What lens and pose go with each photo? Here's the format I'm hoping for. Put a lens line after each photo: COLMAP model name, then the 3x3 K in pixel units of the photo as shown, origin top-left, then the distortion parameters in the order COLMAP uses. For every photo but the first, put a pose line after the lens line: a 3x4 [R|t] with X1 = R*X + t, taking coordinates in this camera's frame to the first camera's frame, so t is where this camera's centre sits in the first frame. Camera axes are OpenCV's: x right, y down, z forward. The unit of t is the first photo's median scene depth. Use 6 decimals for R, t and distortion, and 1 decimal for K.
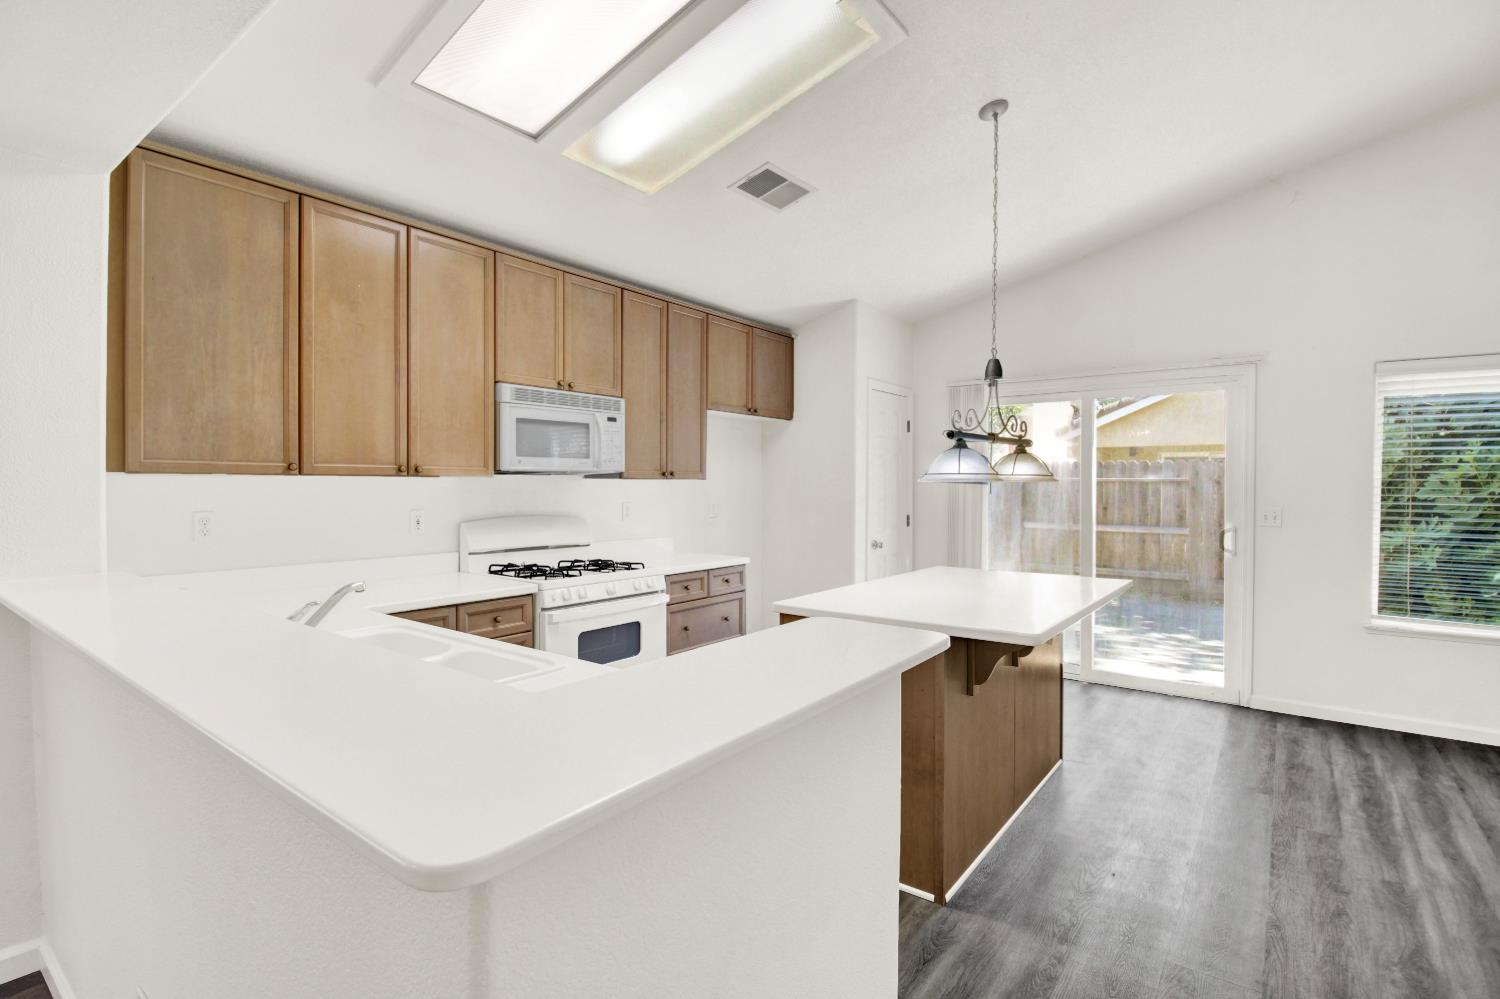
lens RADIAL K [[710.7, 0, 760.8], [0, 710.7, 501.7], [0, 0, 1]] dist [0.000271, -0.010877]
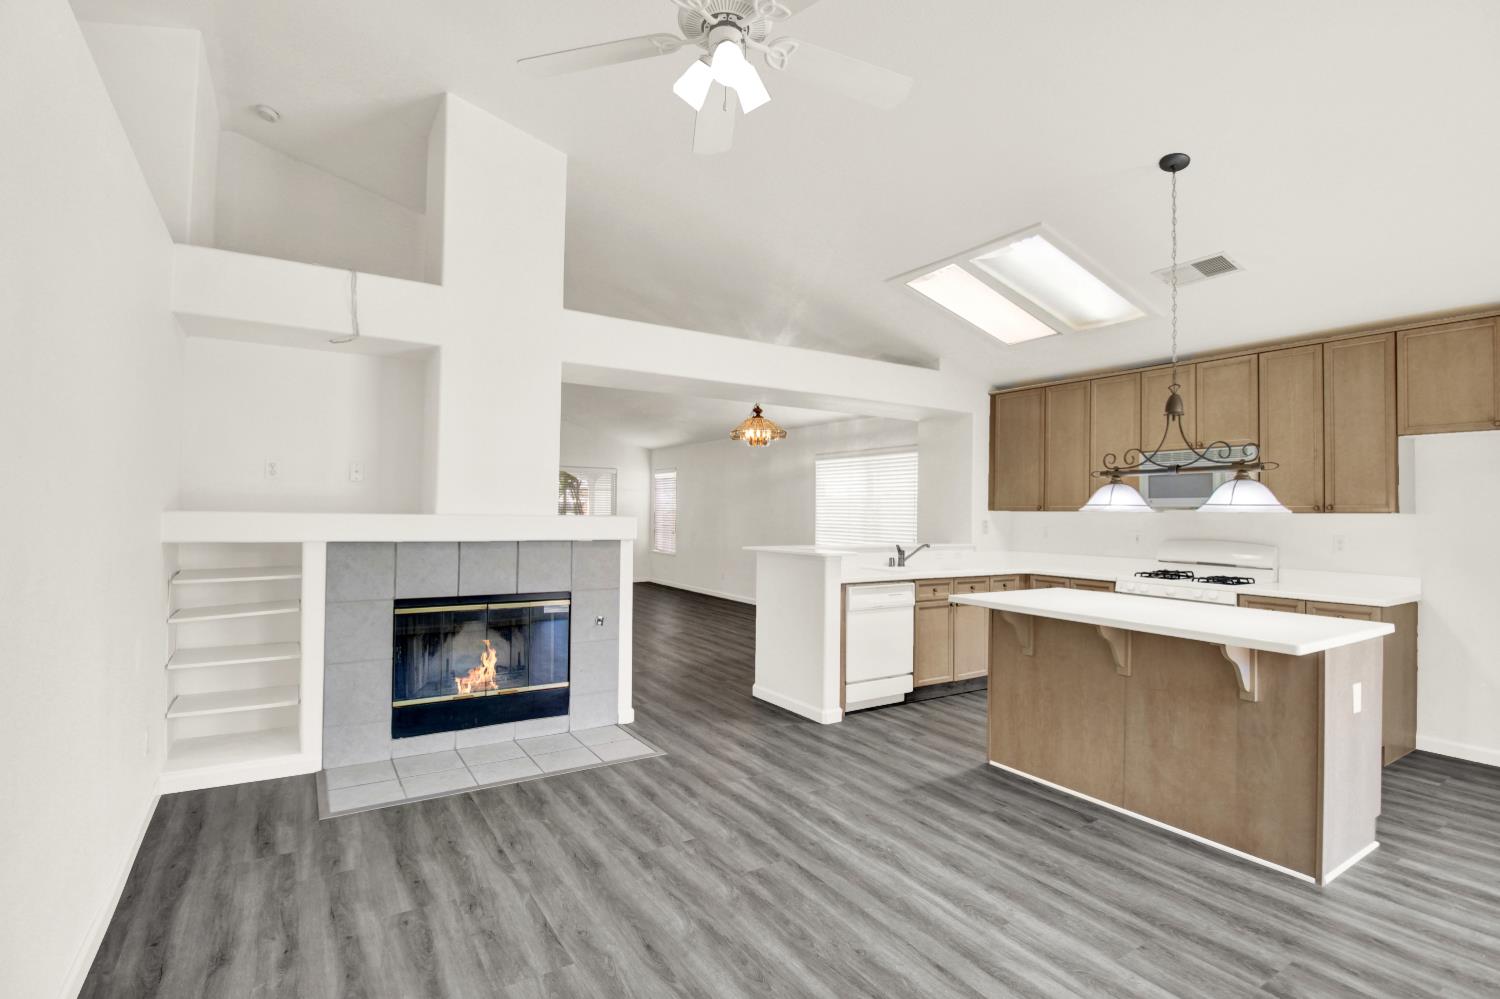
lens RADIAL K [[710.7, 0, 754.6], [0, 710.7, 499.6], [0, 0, 1]] dist [0.000271, -0.010877]
pose [[-0.351489, -0.025052, -0.935857, 1.291962], [-0.038041, 0.999198, -0.012460, -0.007278], [0.935419, 0.031222, -0.352160, 0.670183]]
